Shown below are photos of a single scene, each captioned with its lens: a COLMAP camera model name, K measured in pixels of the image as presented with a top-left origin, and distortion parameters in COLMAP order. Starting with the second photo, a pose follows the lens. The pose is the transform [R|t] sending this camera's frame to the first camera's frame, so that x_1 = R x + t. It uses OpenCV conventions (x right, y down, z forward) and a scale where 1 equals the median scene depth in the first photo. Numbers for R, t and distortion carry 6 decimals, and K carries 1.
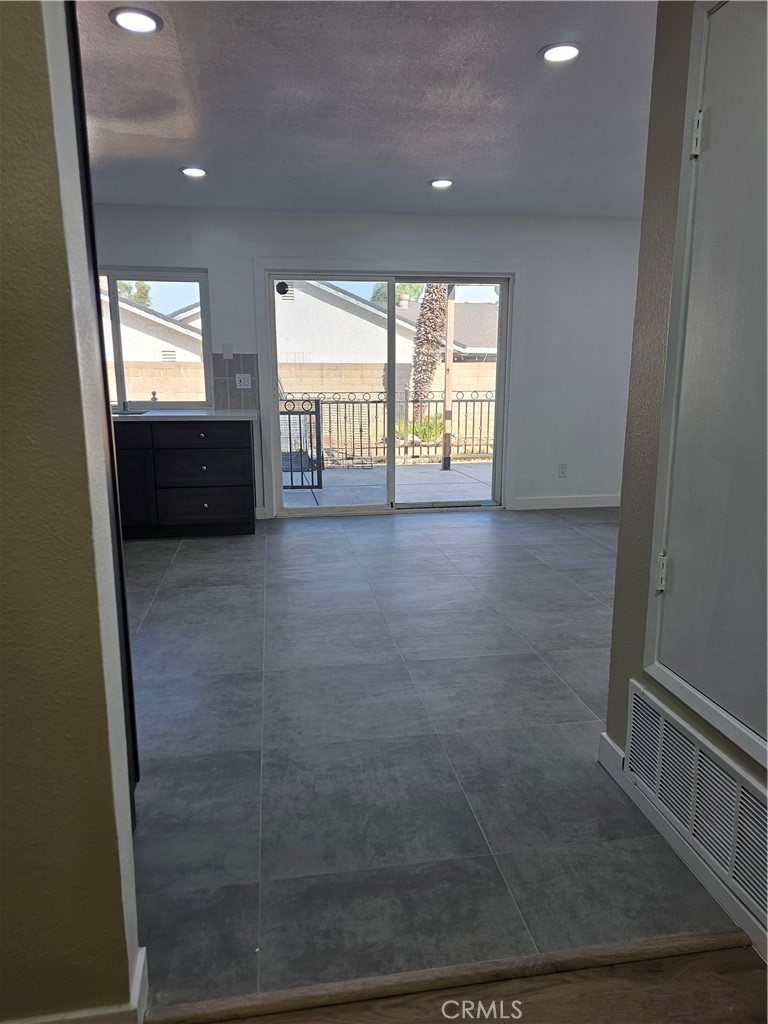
lens RADIAL K [[684.9, 0, 384.0], [0, 684.9, 512.0], [0, 0, 1]] dist [0.076279, -0.069790]
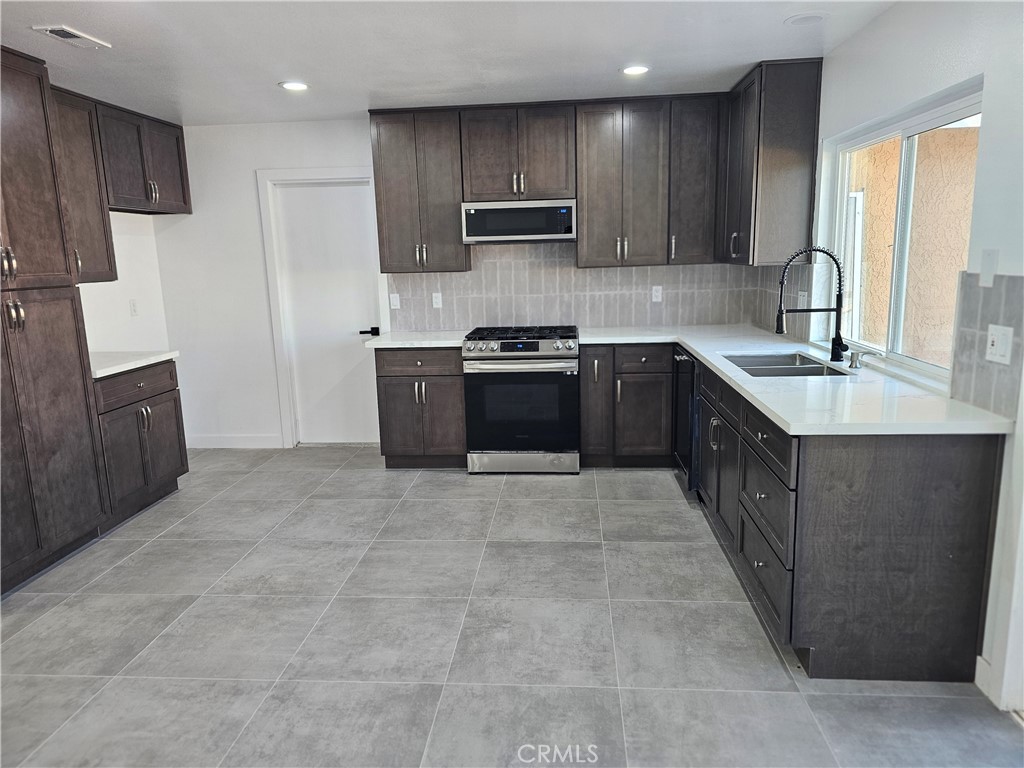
lens RADIAL K [[684.9, 0, 509.6], [0, 684.9, 373.9], [0, 0, 1]] dist [0.076279, -0.069790]
pose [[-0.248850, 0.177702, -0.952101, 0.339868], [-0.168293, 0.960138, 0.223189, -0.298937], [0.953809, 0.215772, -0.209024, 1.140442]]
